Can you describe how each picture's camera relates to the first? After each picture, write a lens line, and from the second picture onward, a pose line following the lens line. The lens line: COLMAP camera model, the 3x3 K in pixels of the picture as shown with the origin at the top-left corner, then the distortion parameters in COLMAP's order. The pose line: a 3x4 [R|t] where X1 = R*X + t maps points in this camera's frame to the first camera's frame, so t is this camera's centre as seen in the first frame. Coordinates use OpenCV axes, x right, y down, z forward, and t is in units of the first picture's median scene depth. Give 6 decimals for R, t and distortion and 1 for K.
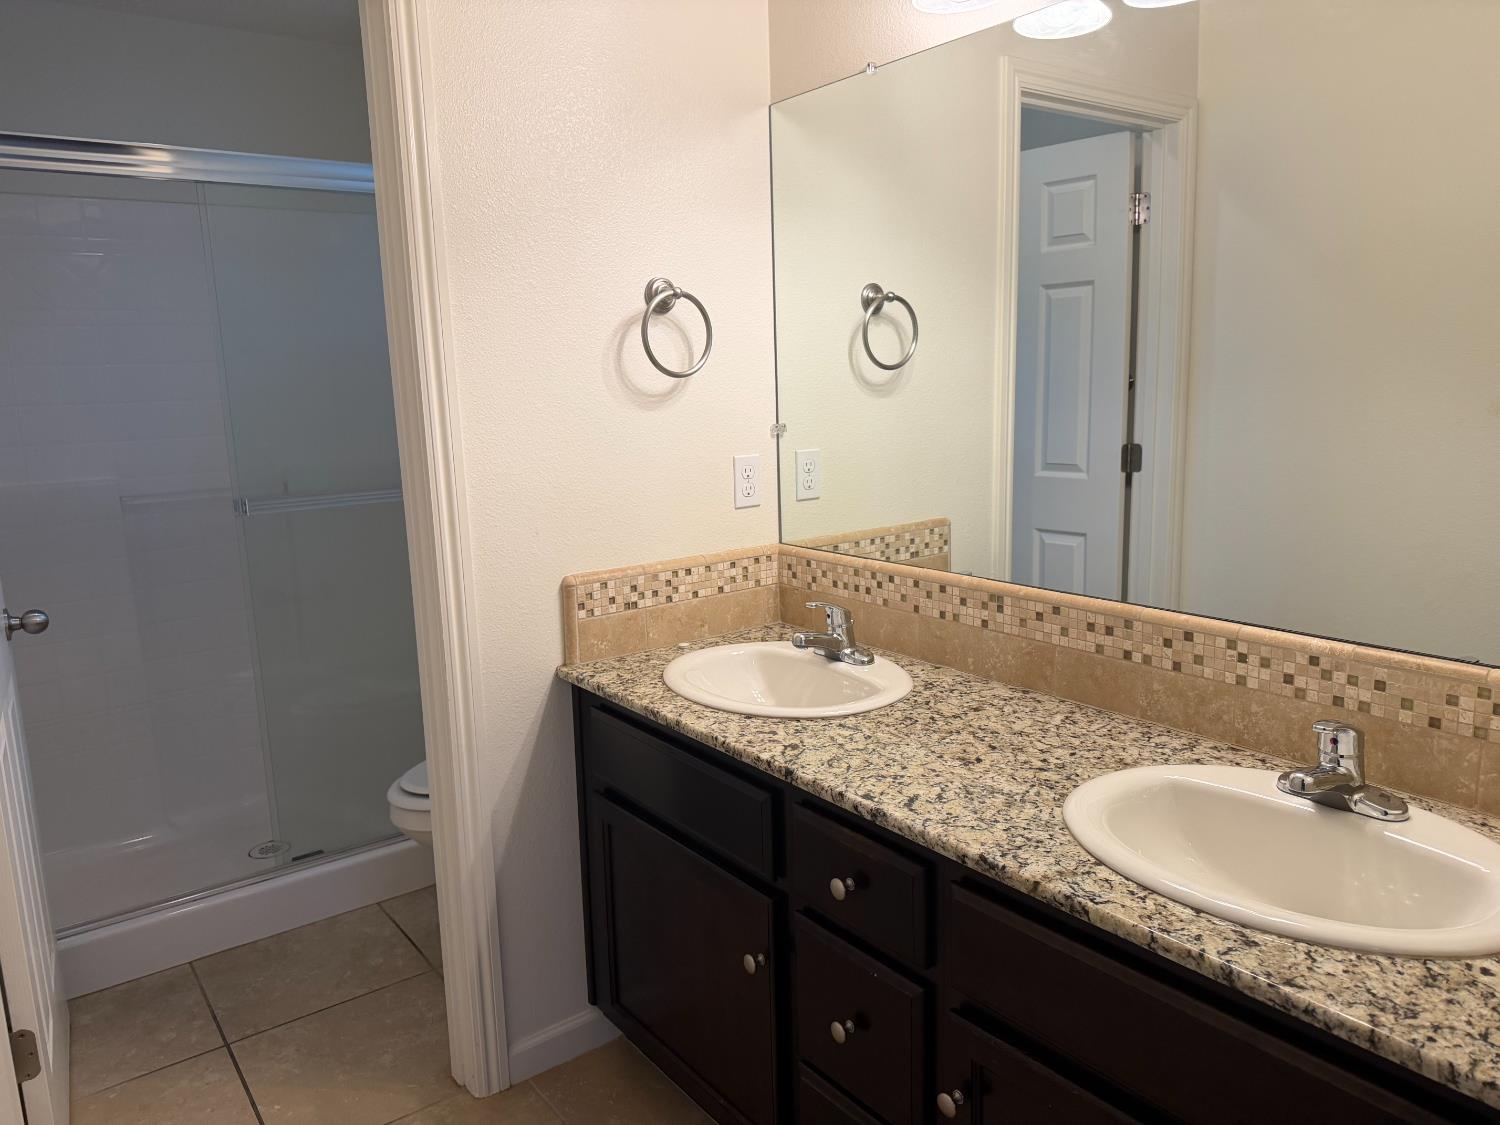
lens RADIAL K [[1051.7, 0, 748.0], [0, 1051.7, 560.7], [0, 0, 1]] dist [0.063984, -0.065377]
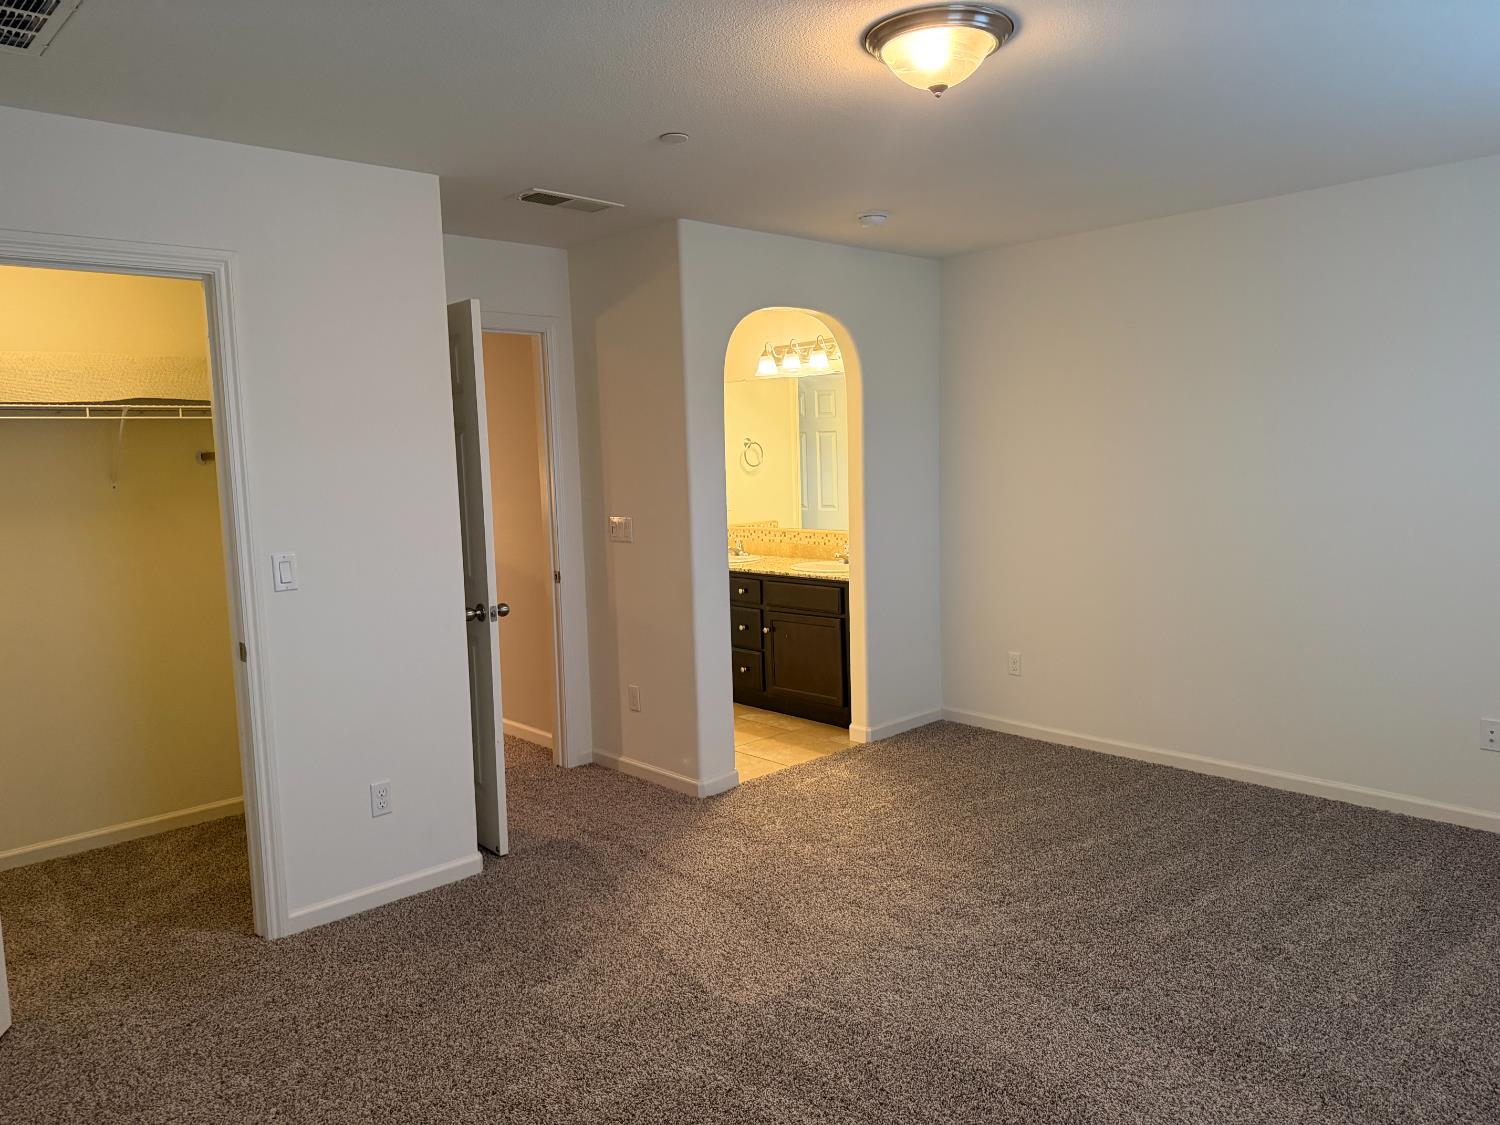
lens RADIAL K [[1051.7, 0, 751.2], [0, 1051.7, 563.5], [0, 0, 1]] dist [0.063984, -0.065377]
pose [[0.993943, -0.011269, 0.109315, -0.197754], [0.019953, 0.996701, -0.078669, 0.321773], [-0.108068, 0.080374, 0.990889, -1.901467]]
